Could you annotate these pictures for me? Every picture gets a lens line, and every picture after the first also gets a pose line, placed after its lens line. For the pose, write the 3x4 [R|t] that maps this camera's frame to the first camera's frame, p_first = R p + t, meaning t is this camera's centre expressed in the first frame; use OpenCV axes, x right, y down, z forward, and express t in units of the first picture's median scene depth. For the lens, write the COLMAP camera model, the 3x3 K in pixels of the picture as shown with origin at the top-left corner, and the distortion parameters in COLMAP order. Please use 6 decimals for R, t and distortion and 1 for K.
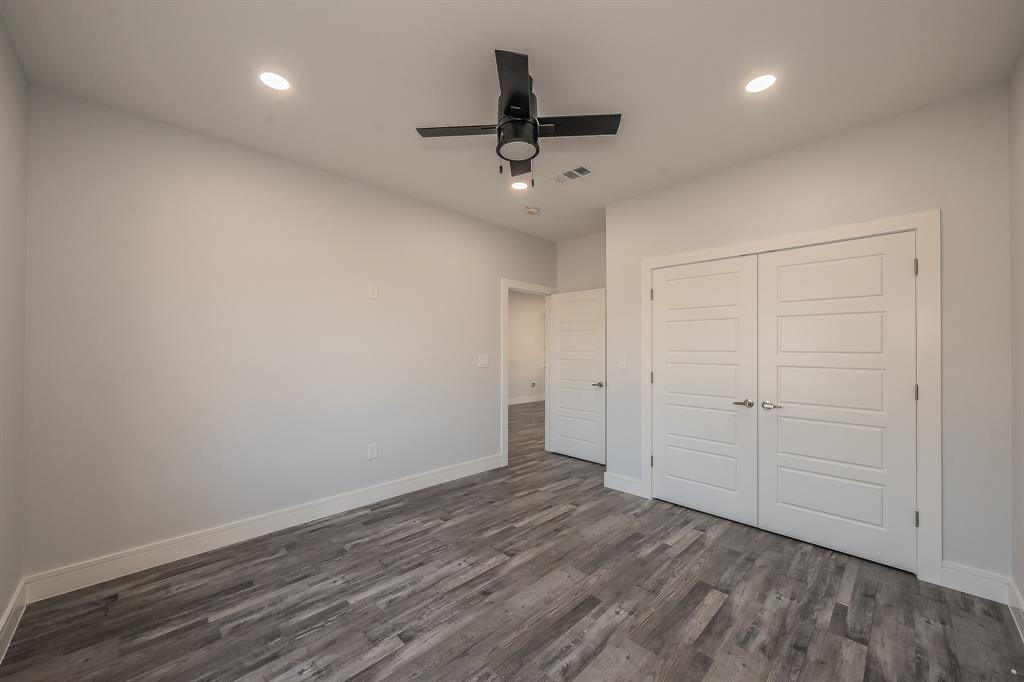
lens RADIAL K [[371.1, 0, 519.2], [0, 371.1, 341.1], [0, 0, 1]] dist [-0.003008, -0.000023]
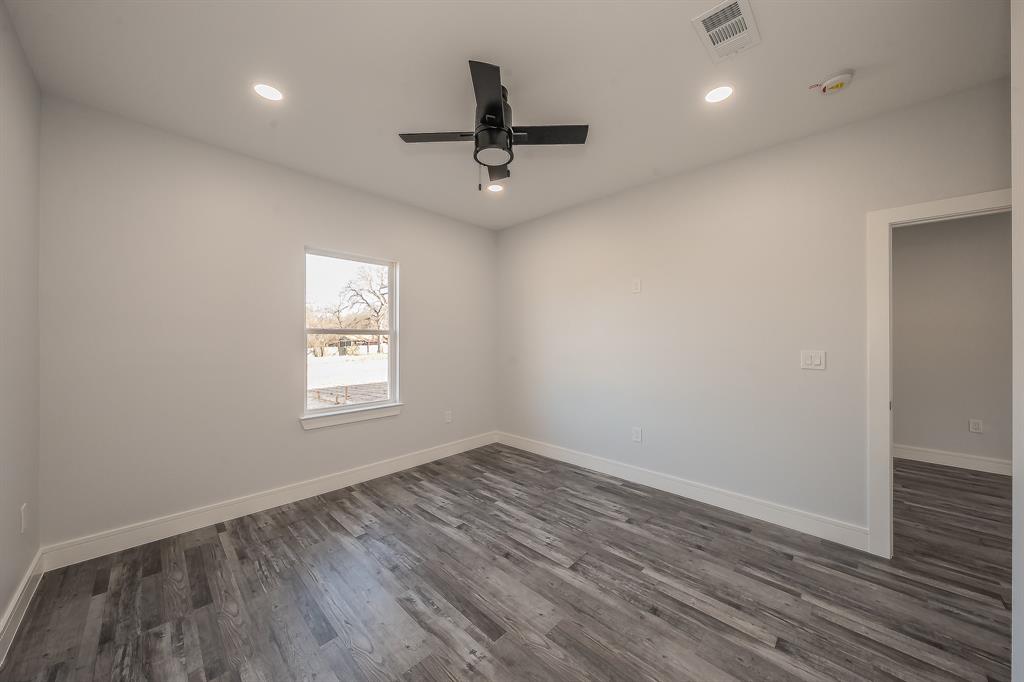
lens RADIAL K [[371.1, 0, 514.2], [0, 371.1, 343.2], [0, 0, 1]] dist [-0.003008, -0.000023]
pose [[0.019433, 0.014677, -0.999703, 0.951012], [0.020084, 0.999685, 0.015067, 0.031777], [0.999609, -0.020371, 0.019132, 0.959937]]
